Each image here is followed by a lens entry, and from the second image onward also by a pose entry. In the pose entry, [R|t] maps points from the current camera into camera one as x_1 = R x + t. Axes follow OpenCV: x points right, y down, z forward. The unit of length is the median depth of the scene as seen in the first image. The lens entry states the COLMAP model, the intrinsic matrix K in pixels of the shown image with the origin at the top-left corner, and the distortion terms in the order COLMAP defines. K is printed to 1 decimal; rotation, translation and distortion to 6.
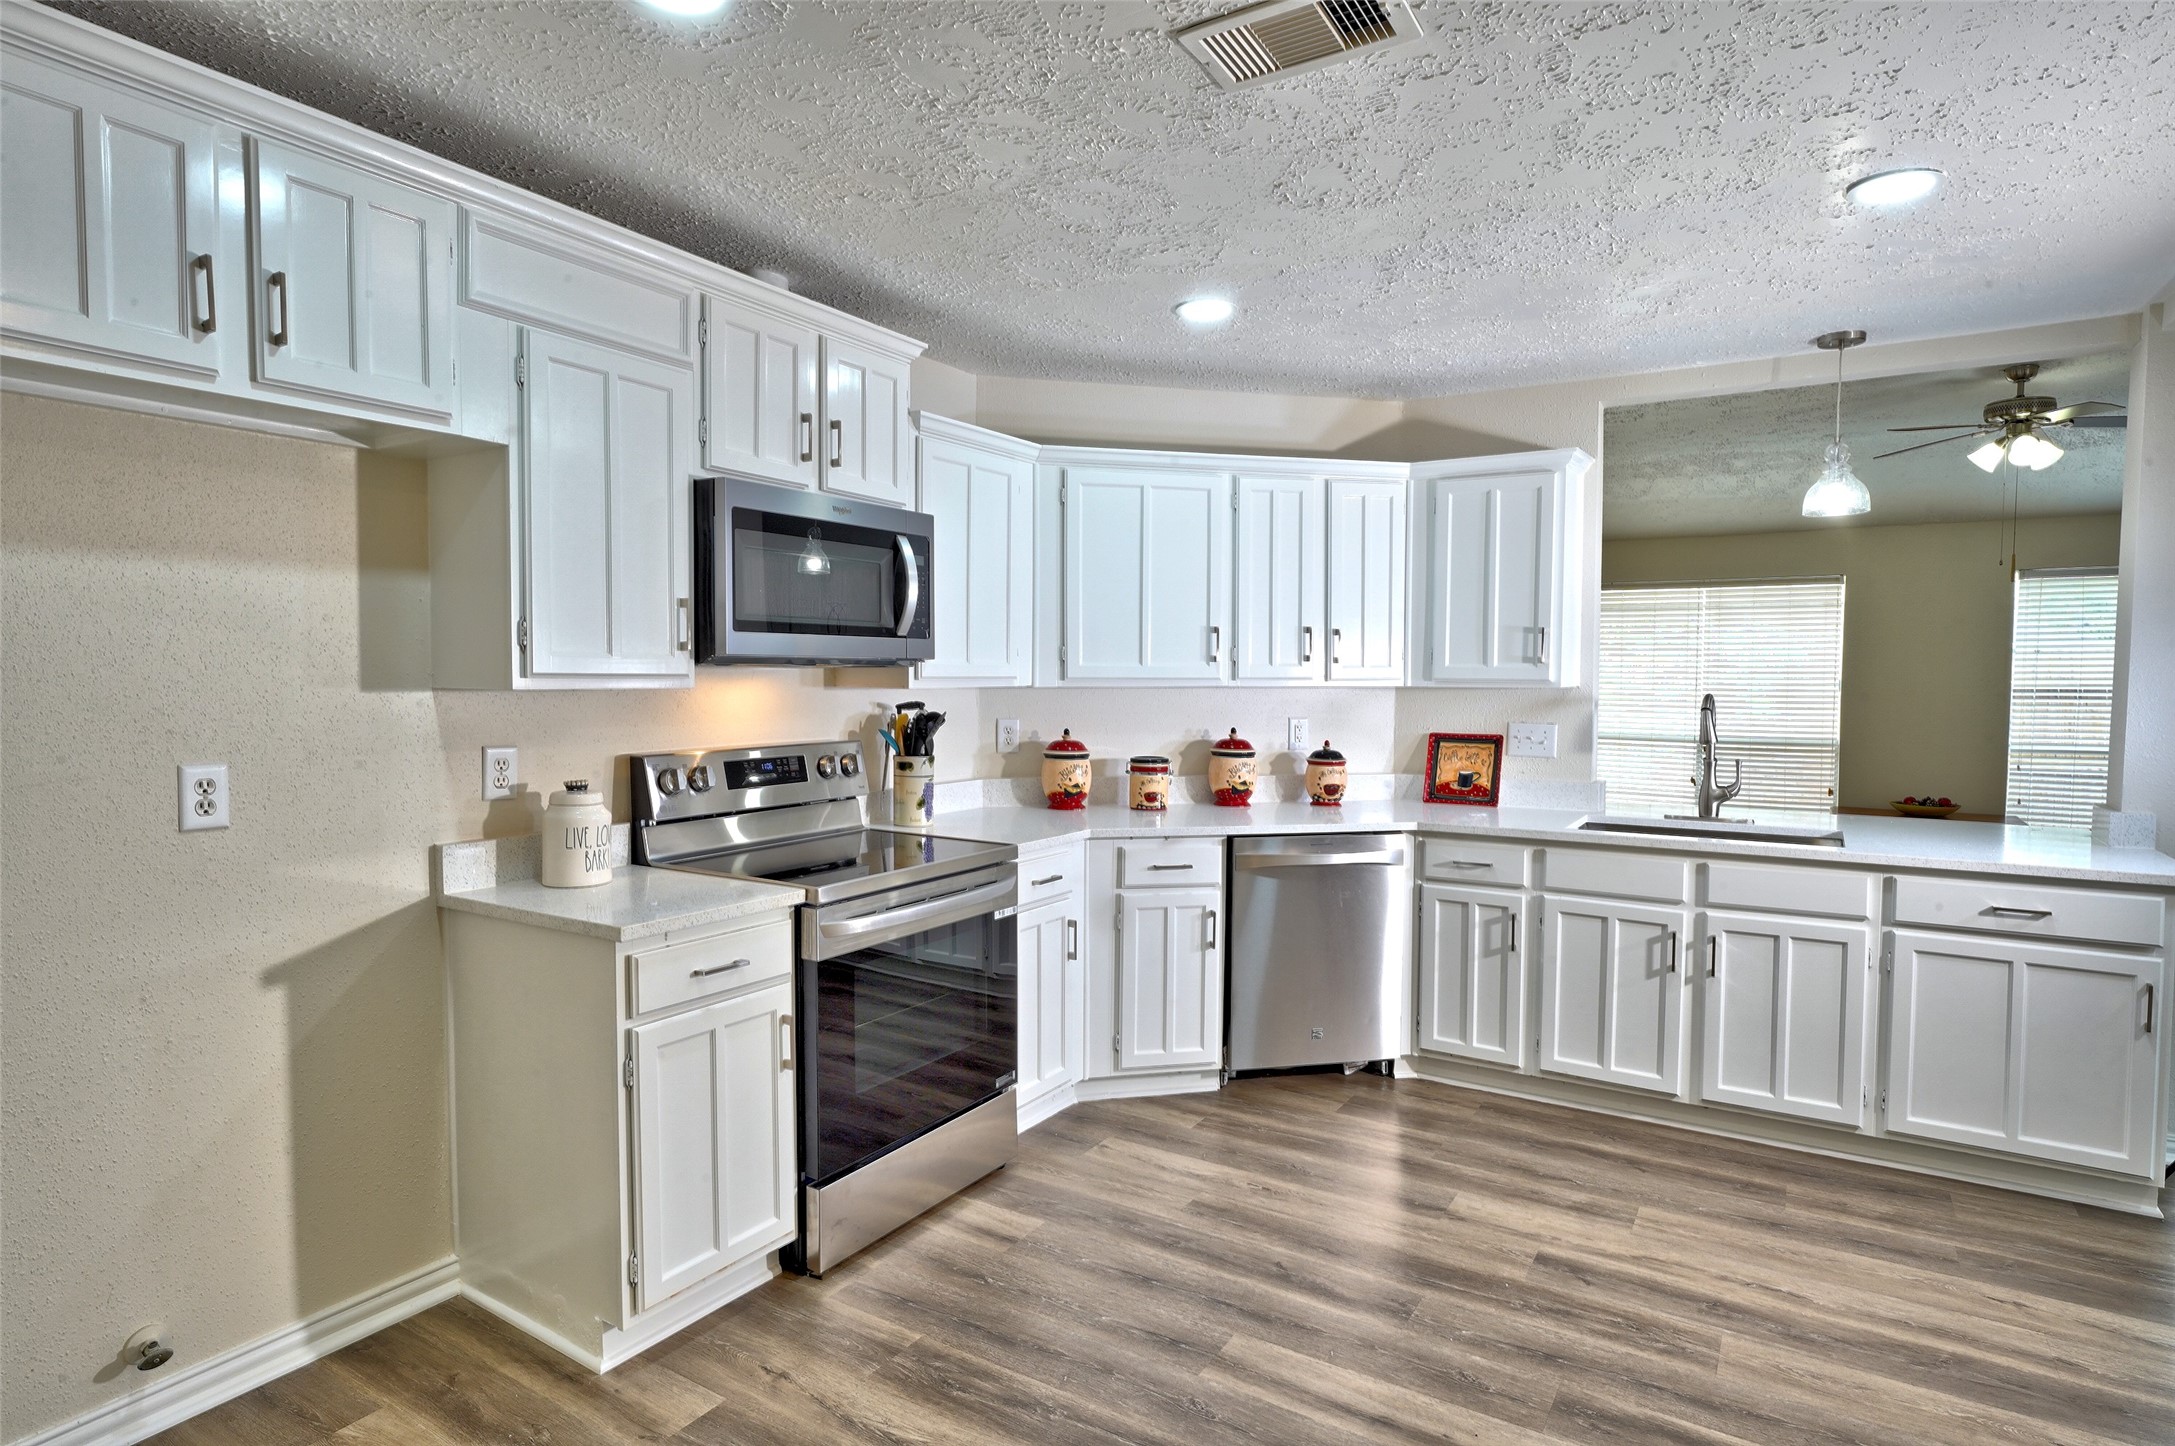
lens RADIAL K [[1133.5, 0, 1083.9], [0, 1133.5, 729.5], [0, 0, 1]] dist [0.014450, 0.000229]
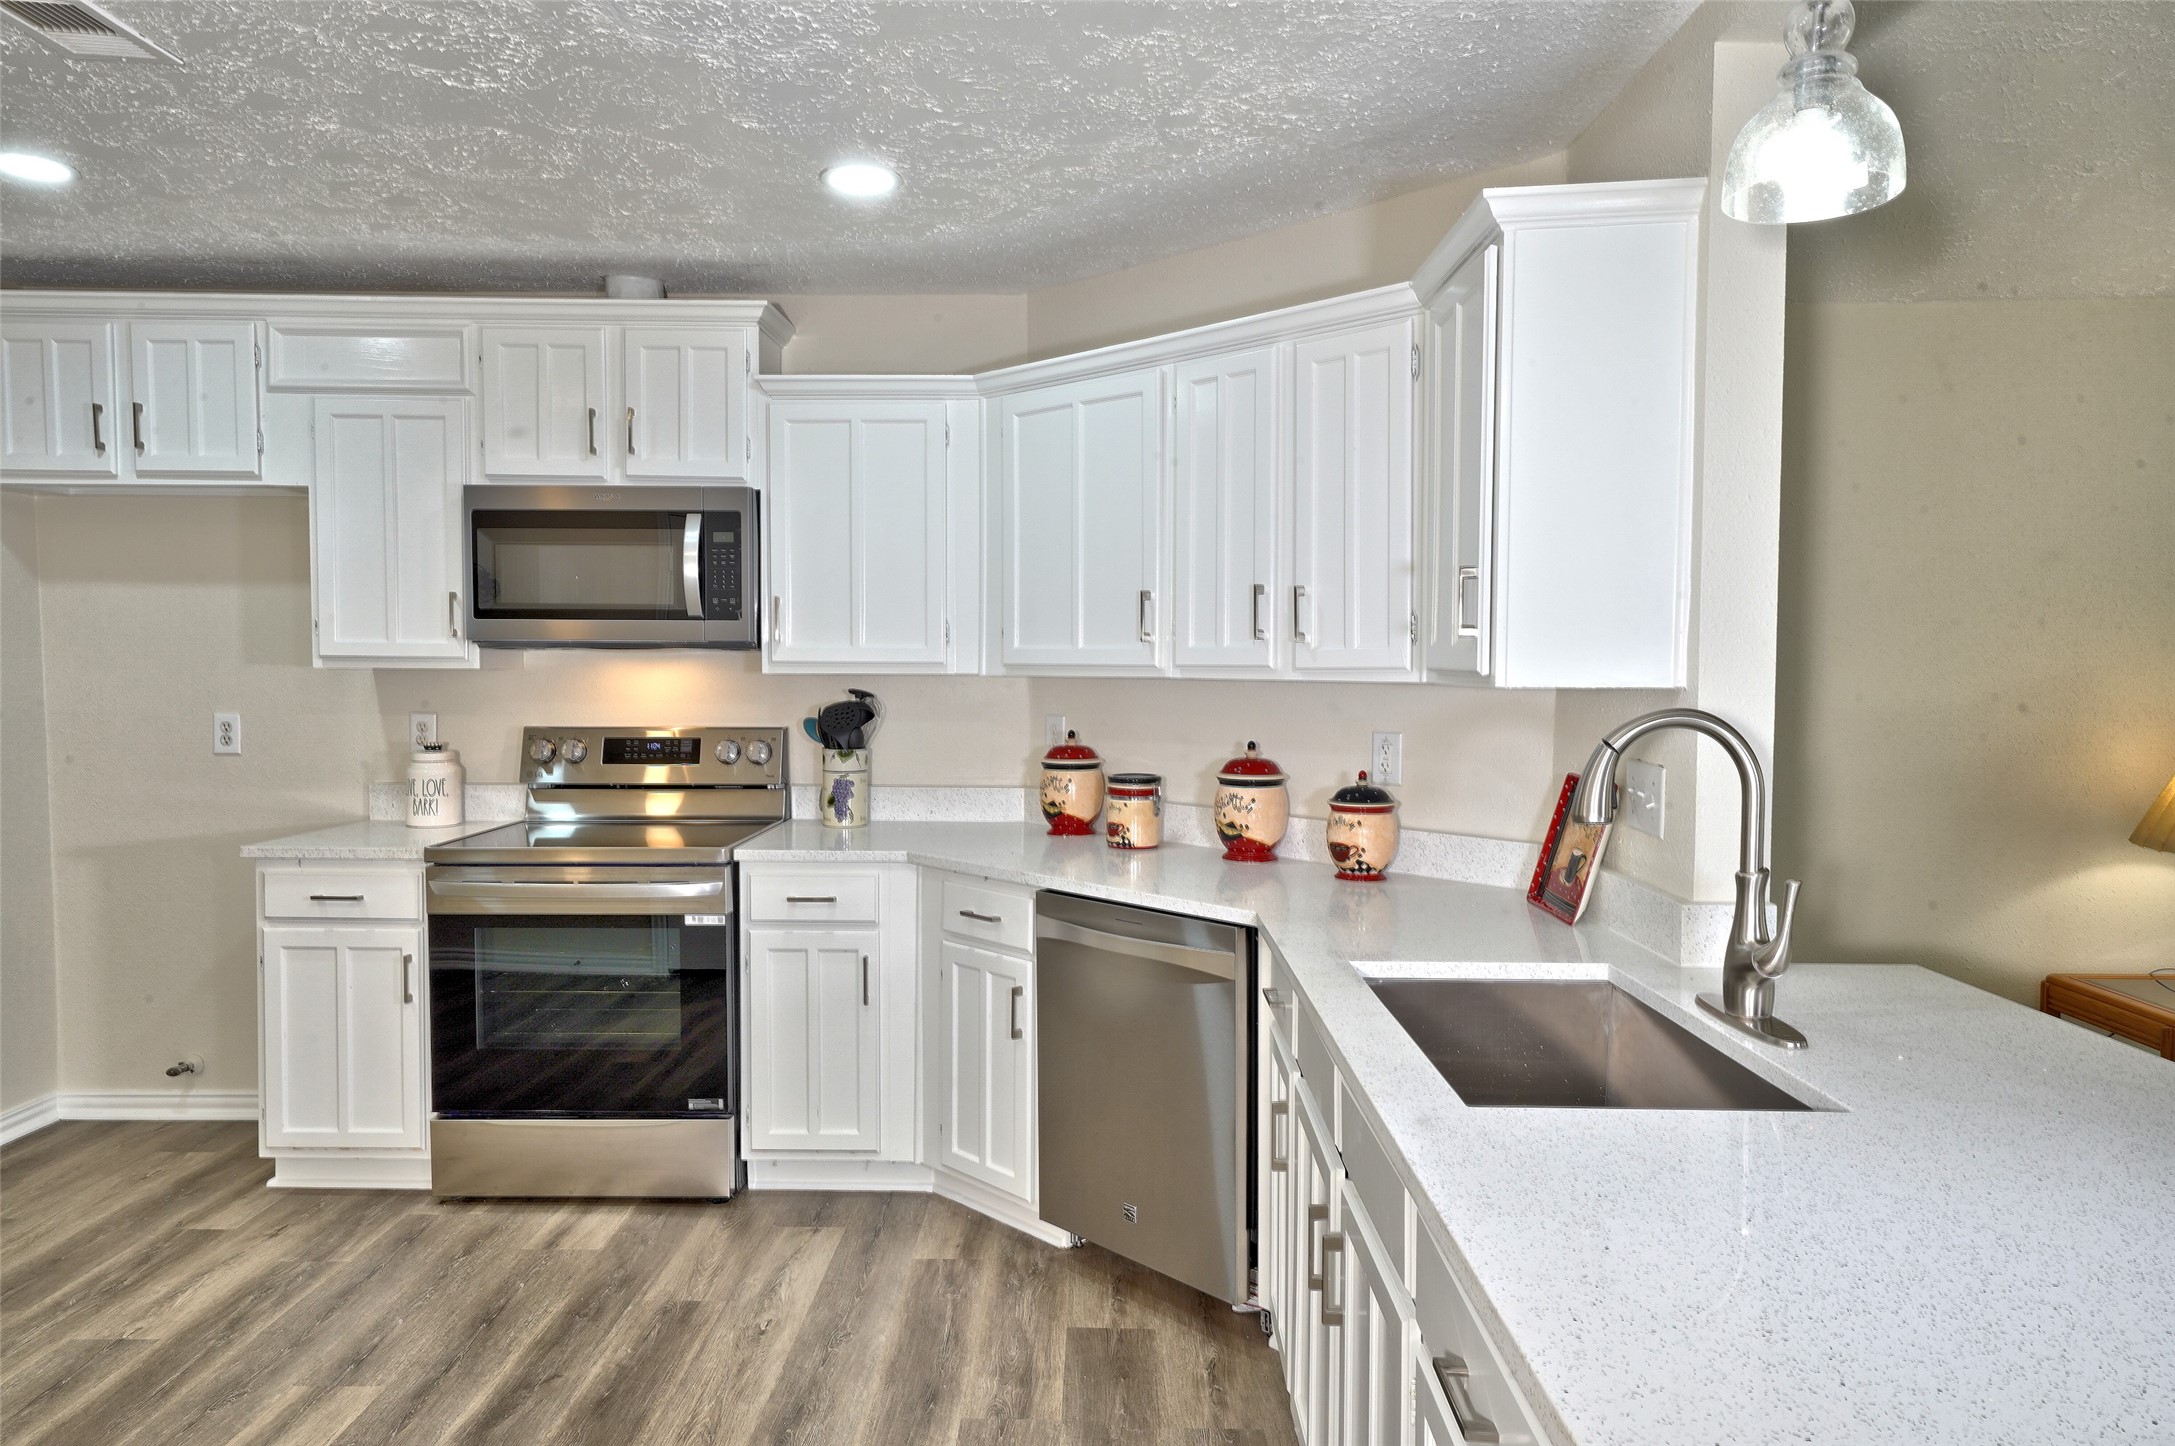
lens RADIAL K [[1401.2, 0, 1087.5], [0, 1401.2, 723.0], [0, 0, 1]] dist [0.025956, -0.001692]
pose [[0.534513, 0.035011, -0.844435, 1.060008], [-0.044705, 0.998914, 0.013118, -0.024405], [0.843977, 0.030739, 0.535498, 0.667946]]
